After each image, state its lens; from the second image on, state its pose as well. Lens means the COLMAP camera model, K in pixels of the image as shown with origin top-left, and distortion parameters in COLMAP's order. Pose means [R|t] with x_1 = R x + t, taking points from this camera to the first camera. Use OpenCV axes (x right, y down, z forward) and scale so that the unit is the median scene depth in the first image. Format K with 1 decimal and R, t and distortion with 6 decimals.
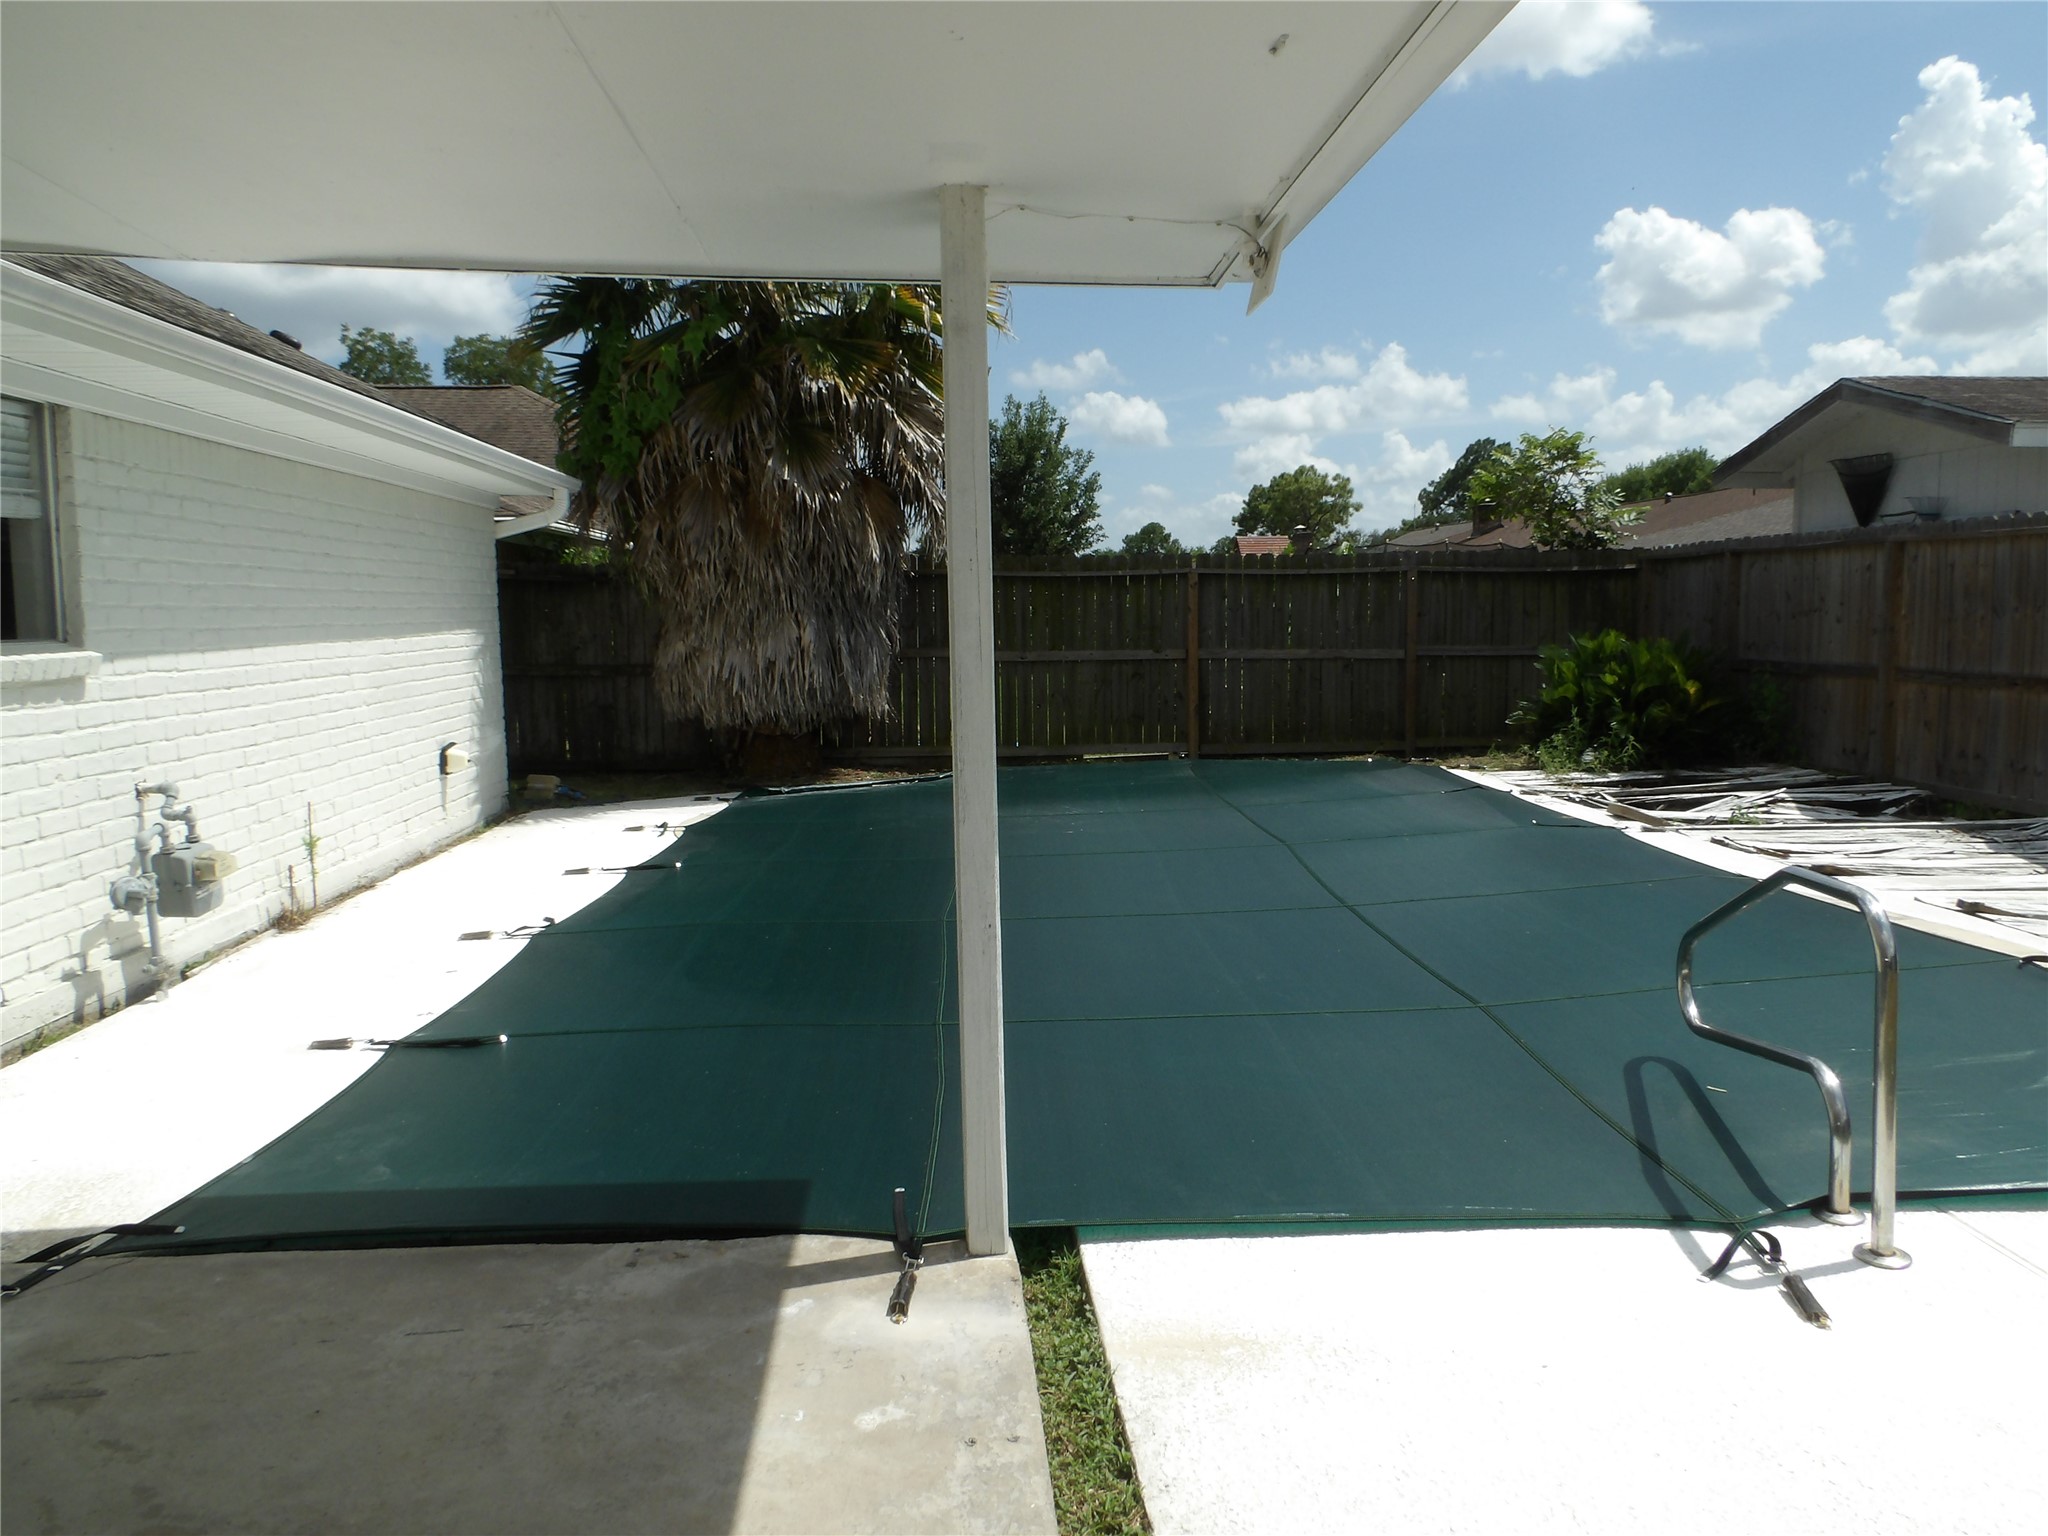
lens RADIAL K [[1474.6, 0, 1027.8], [0, 1474.6, 765.7], [0, 0, 1]] dist [0.005170, 0.006715]
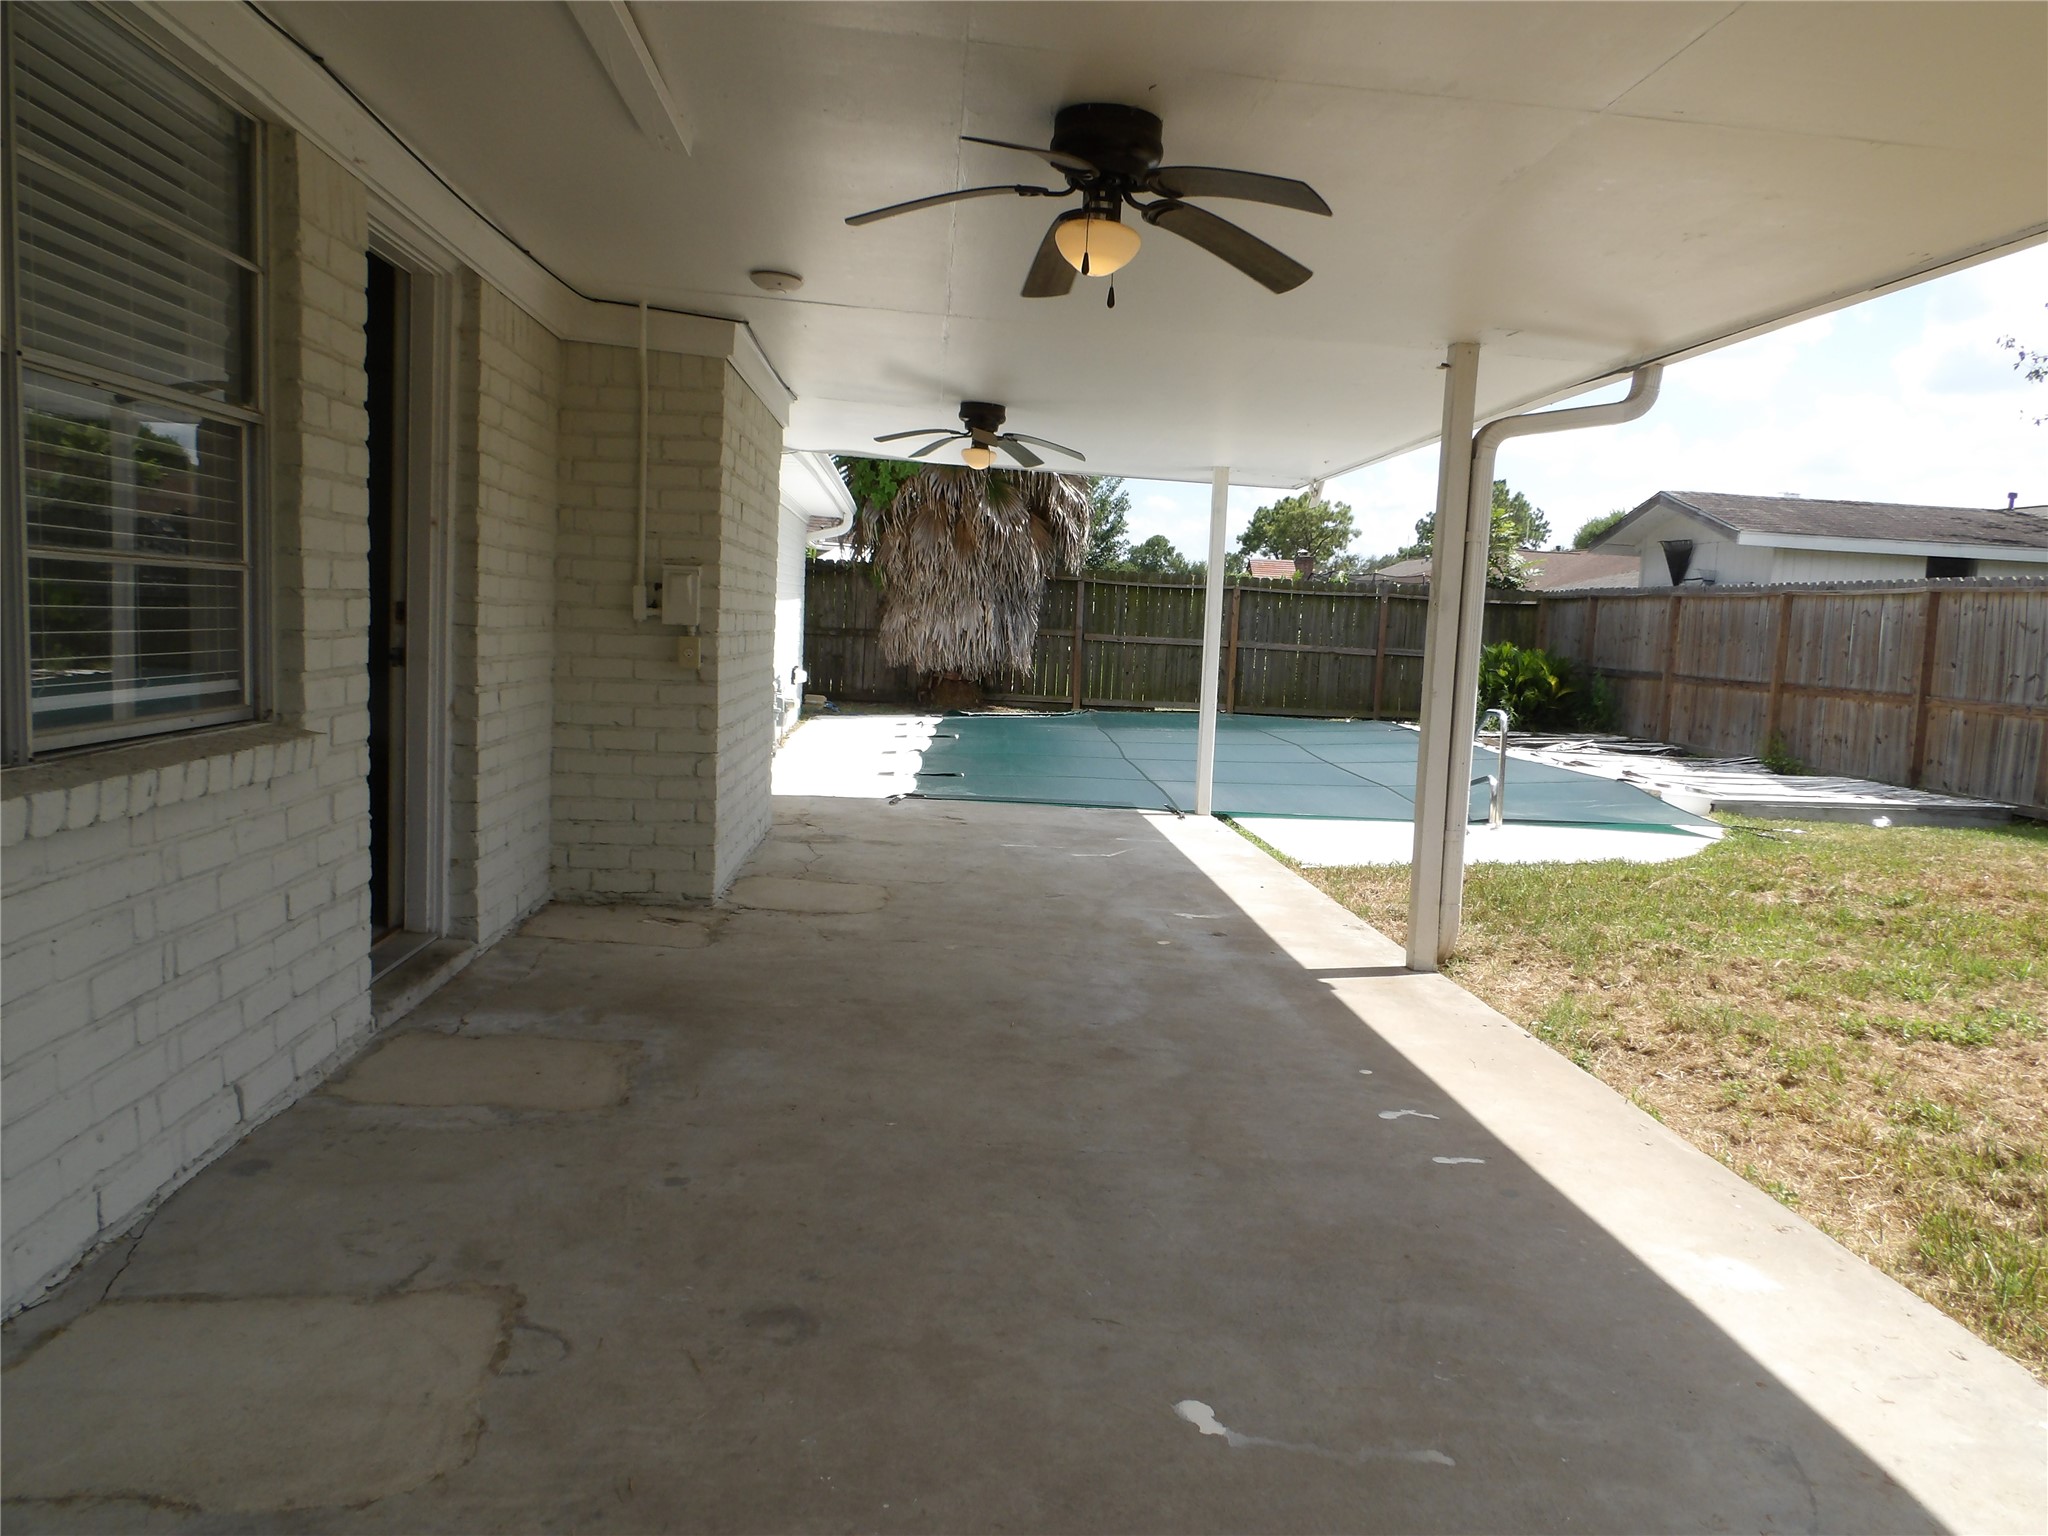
lens RADIAL K [[1474.6, 0, 1018.5], [0, 1474.6, 766.8], [0, 0, 1]] dist [0.005170, 0.006715]
pose [[0.998260, 0.058877, 0.003227, -0.102378], [-0.058873, 0.998264, -0.001454, 0.063068], [-0.003307, 0.001261, 0.999994, -0.487016]]
